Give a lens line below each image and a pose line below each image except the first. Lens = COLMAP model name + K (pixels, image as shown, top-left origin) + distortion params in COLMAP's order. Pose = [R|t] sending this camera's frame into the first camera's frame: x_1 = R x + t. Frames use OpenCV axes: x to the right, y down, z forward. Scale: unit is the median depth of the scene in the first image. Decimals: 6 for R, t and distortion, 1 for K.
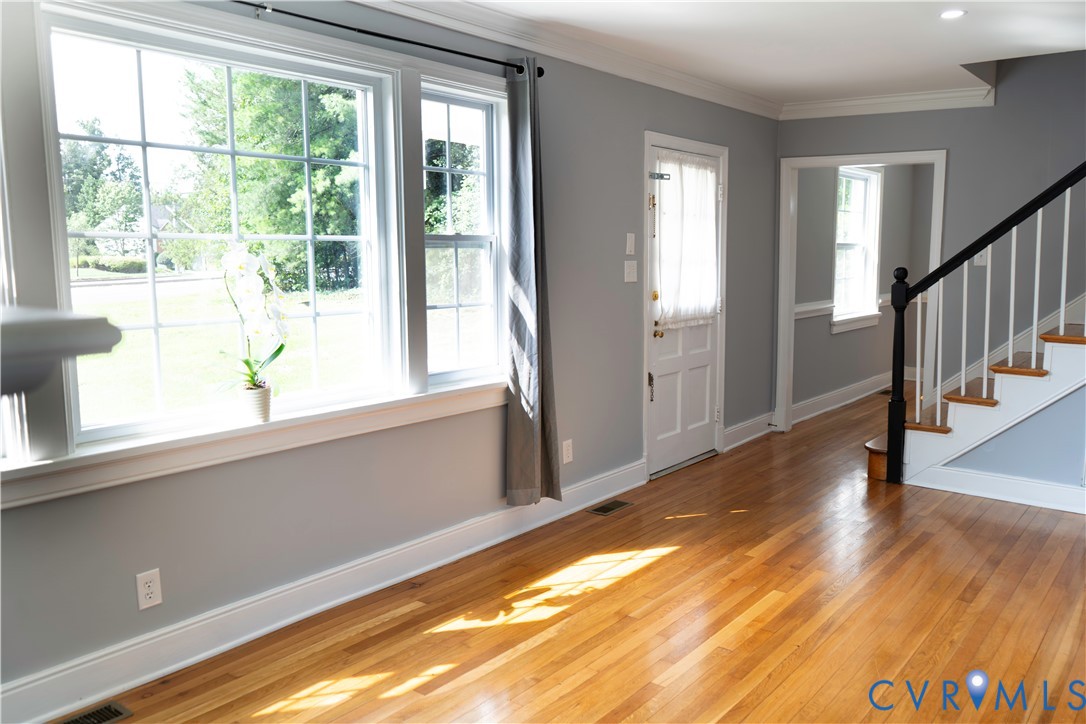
lens RADIAL K [[932.1, 0, 543.0], [0, 932.1, 362.0], [0, 0, 1]] dist [-0.007437, -0.003590]
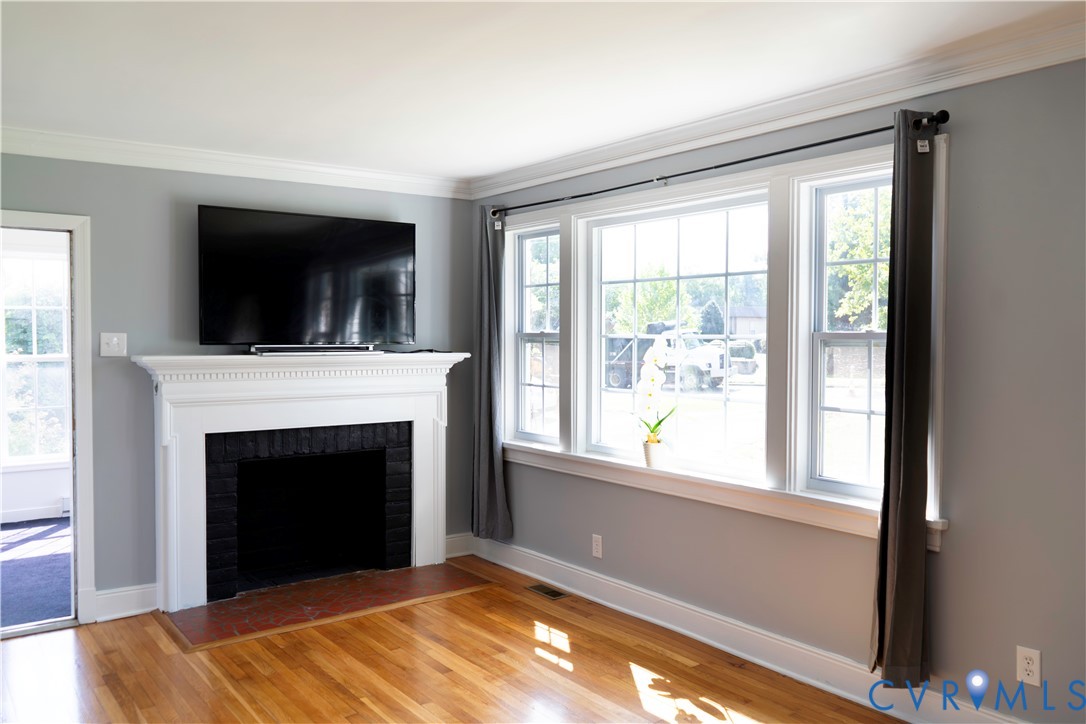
lens RADIAL K [[859.7, 0, 543.0], [0, 859.7, 362.0], [0, 0, 1]] dist [-0.004978, -0.001065]
pose [[-0.288161, 0.015382, -0.957458, 0.962496], [-0.131786, 0.989720, 0.055563, -0.139417], [0.948470, 0.142191, -0.283172, 1.157403]]
